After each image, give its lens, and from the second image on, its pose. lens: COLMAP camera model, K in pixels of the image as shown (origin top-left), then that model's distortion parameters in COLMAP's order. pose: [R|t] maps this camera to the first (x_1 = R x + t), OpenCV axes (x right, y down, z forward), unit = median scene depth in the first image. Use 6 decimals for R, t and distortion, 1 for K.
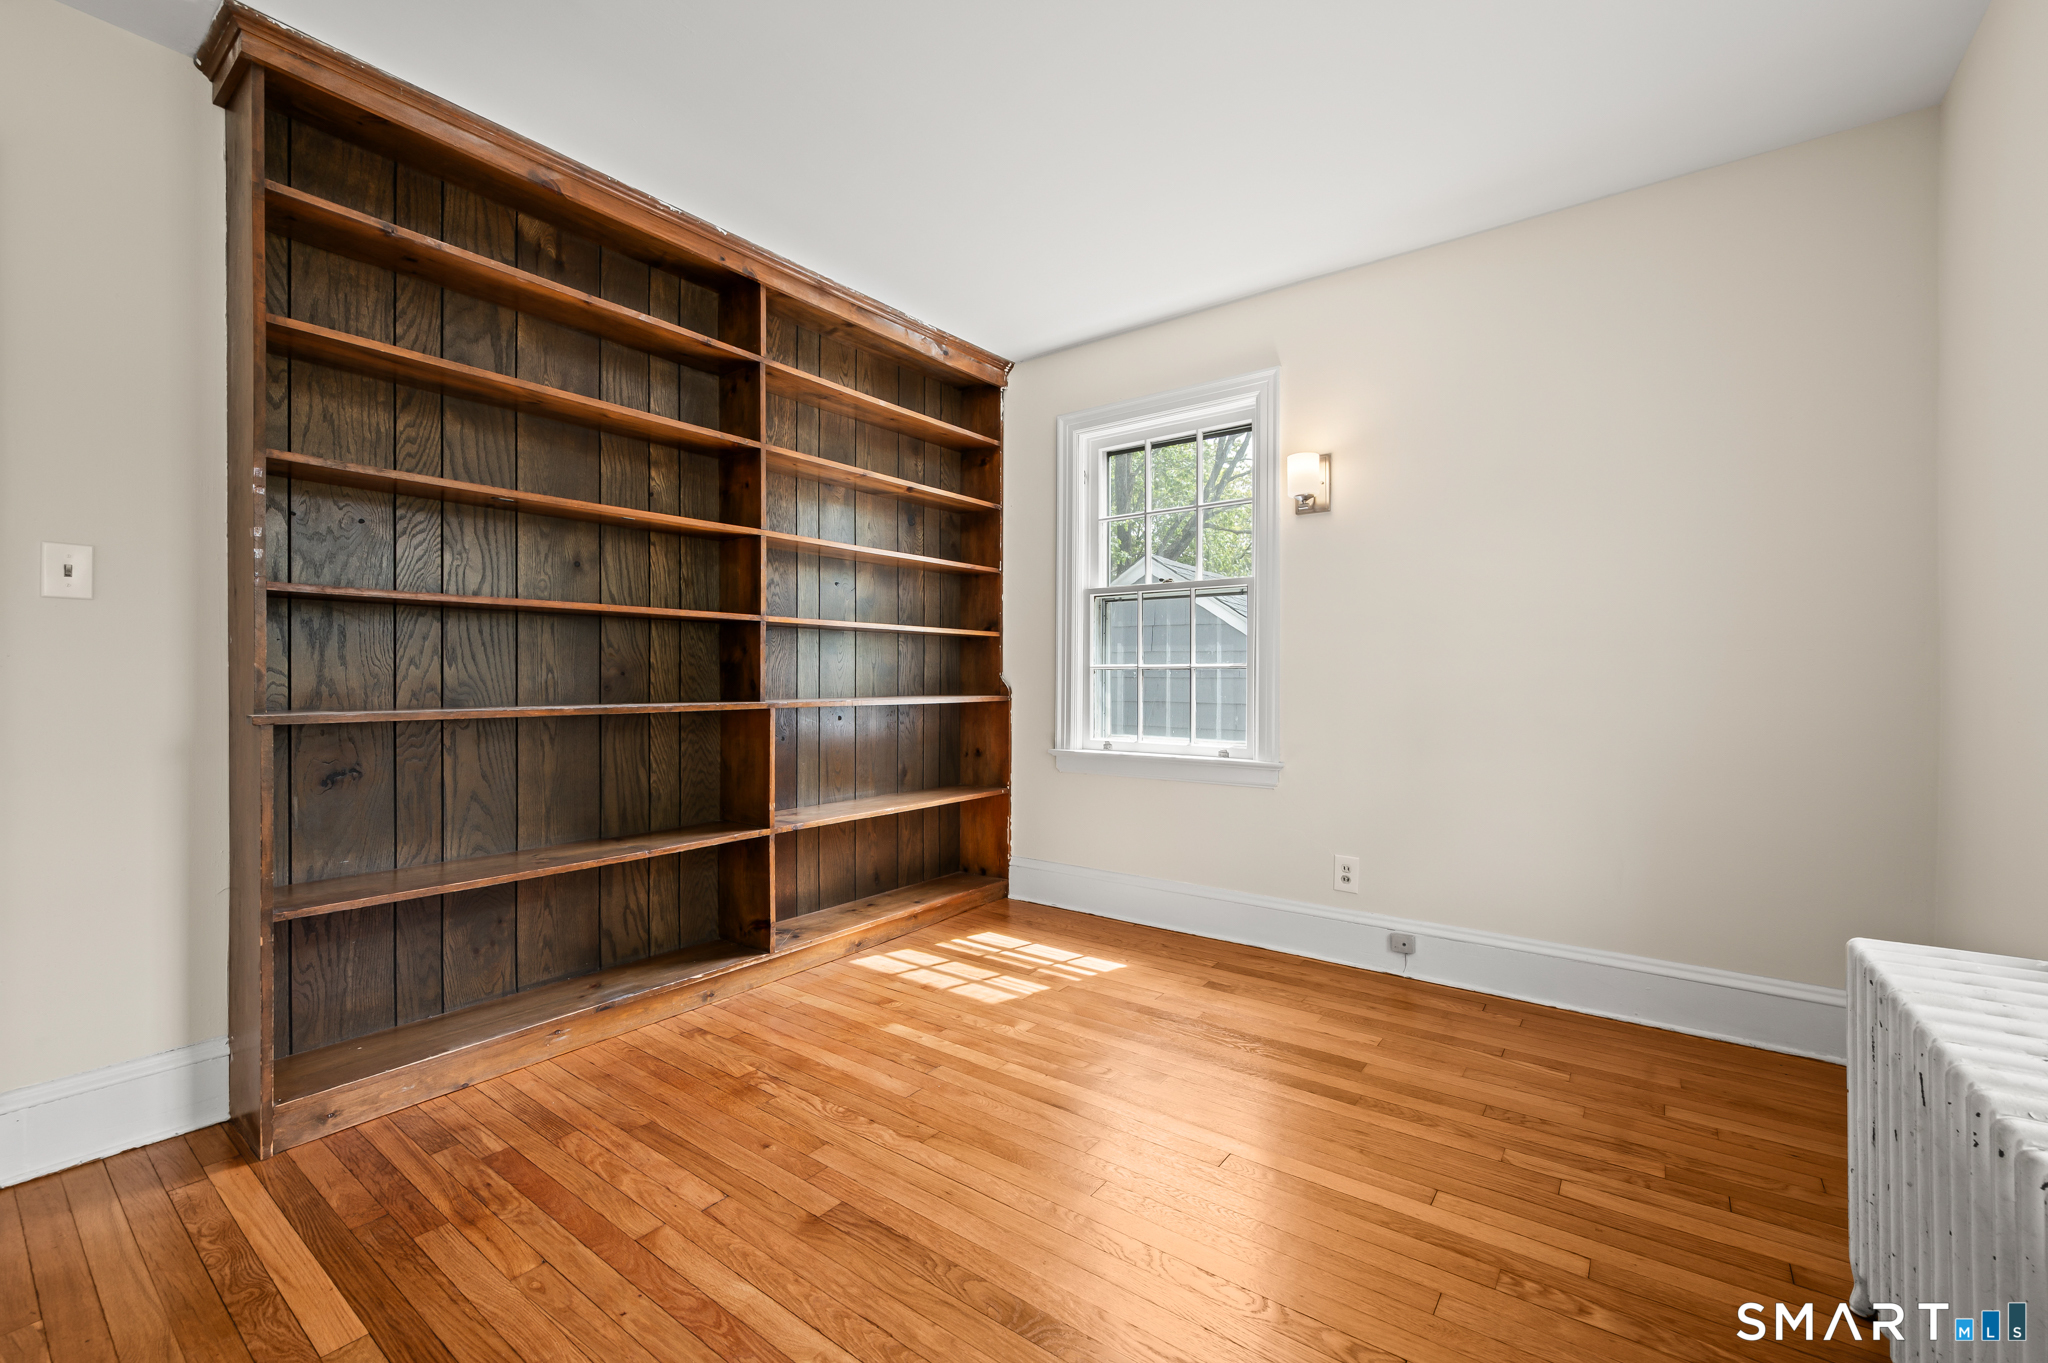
lens RADIAL K [[833.9, 0, 1025.0], [0, 833.9, 679.5], [0, 0, 1]] dist [0.003707, -0.000330]
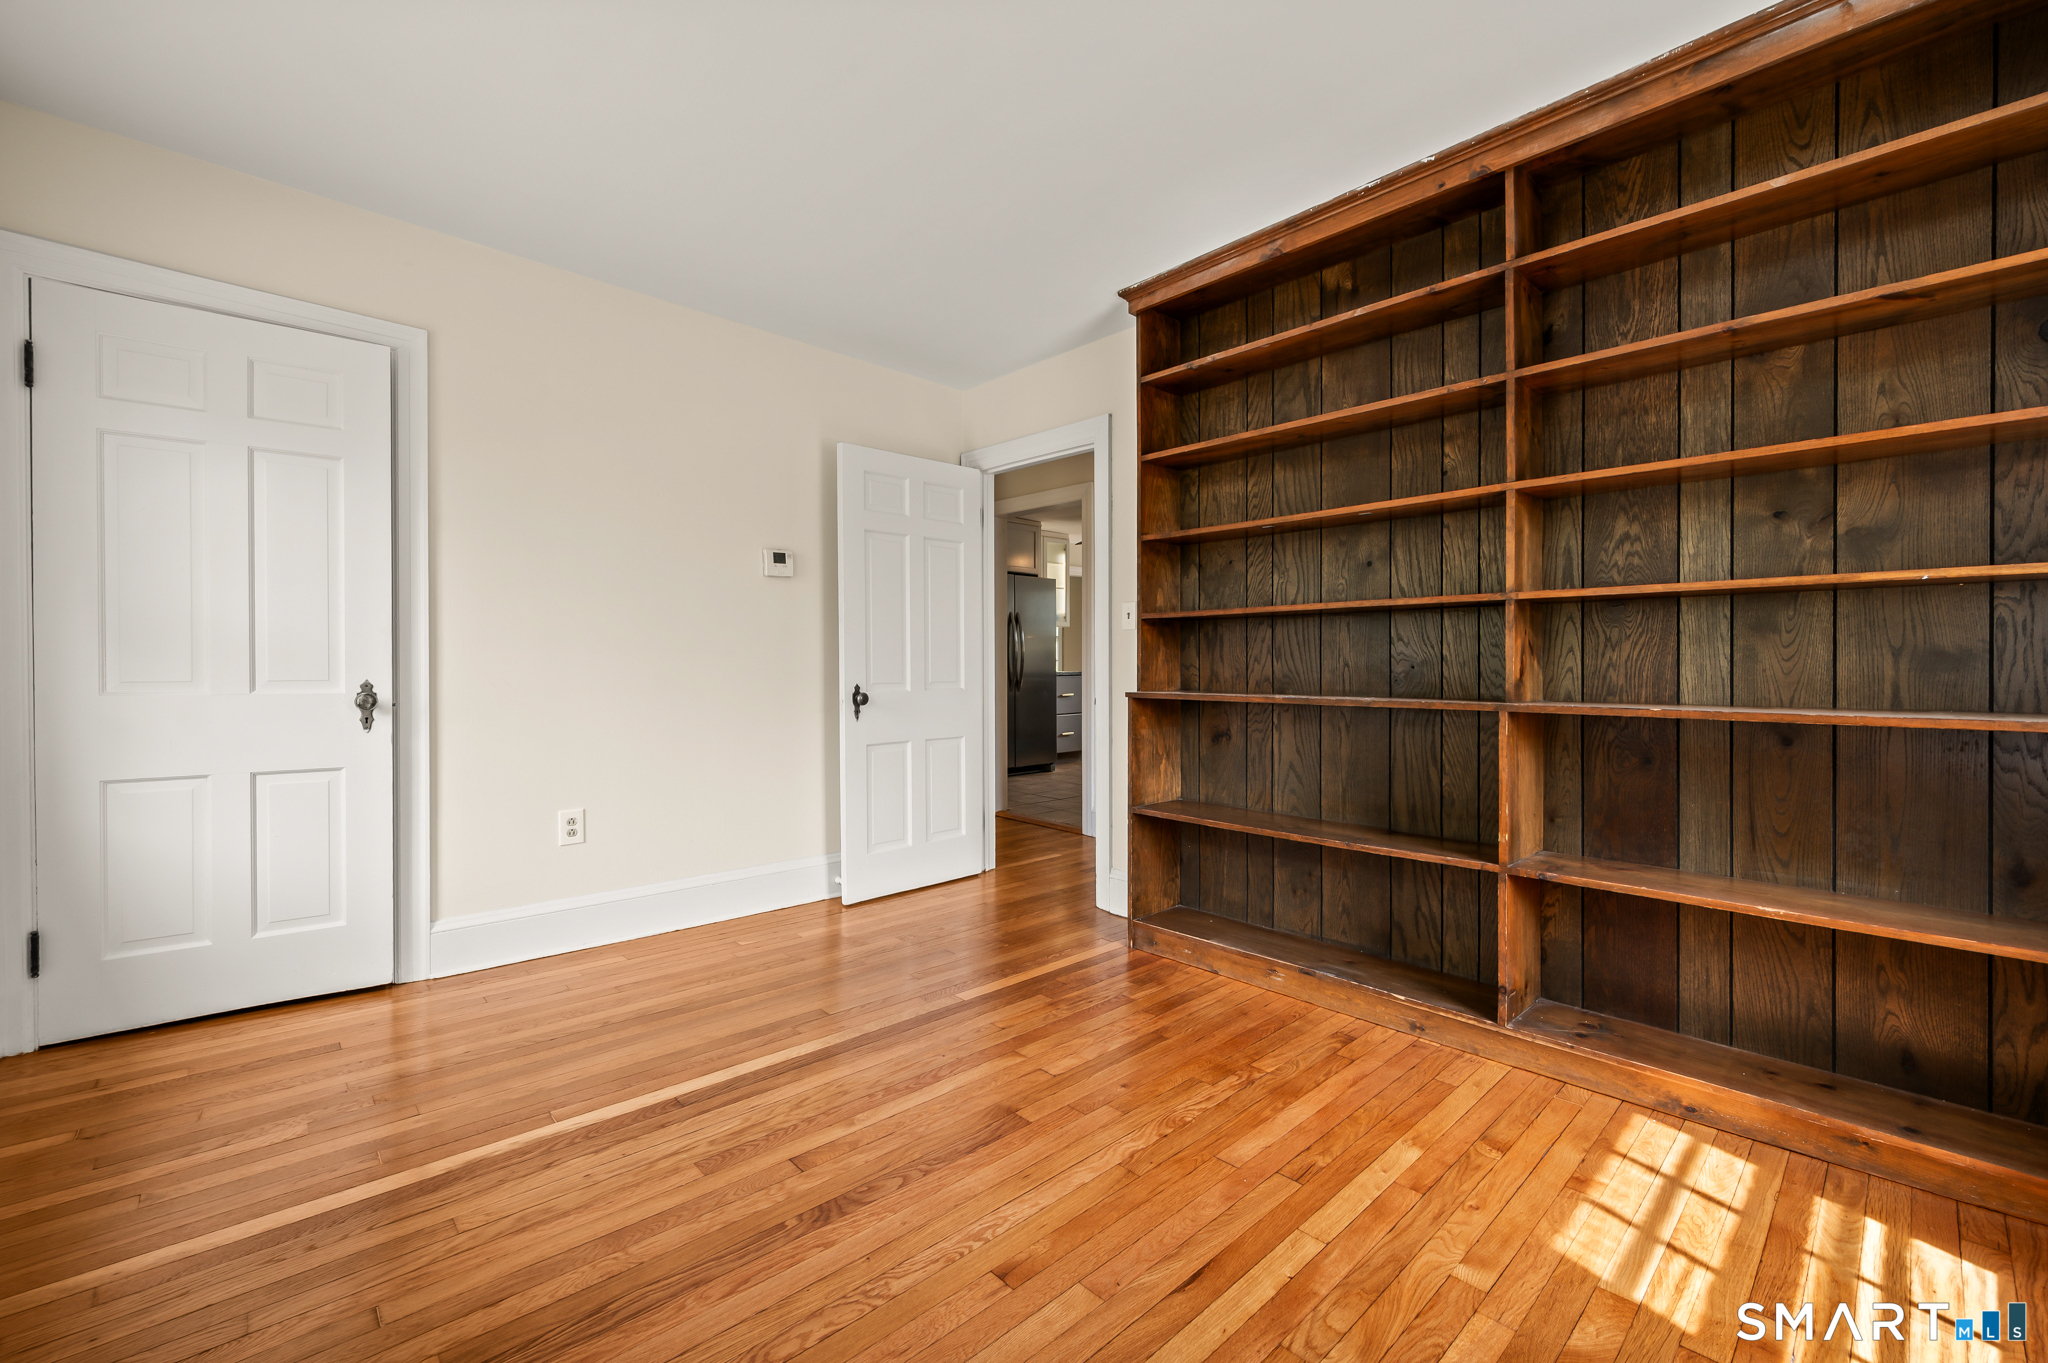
lens RADIAL K [[833.9, 0, 1021.9], [0, 833.9, 679.0], [0, 0, 1]] dist [0.003707, -0.000330]
pose [[-0.159188, 0.010921, -0.987188, 0.589556], [-0.007641, 0.999895, 0.012293, -0.002166], [0.987219, 0.009500, -0.159088, 0.748356]]
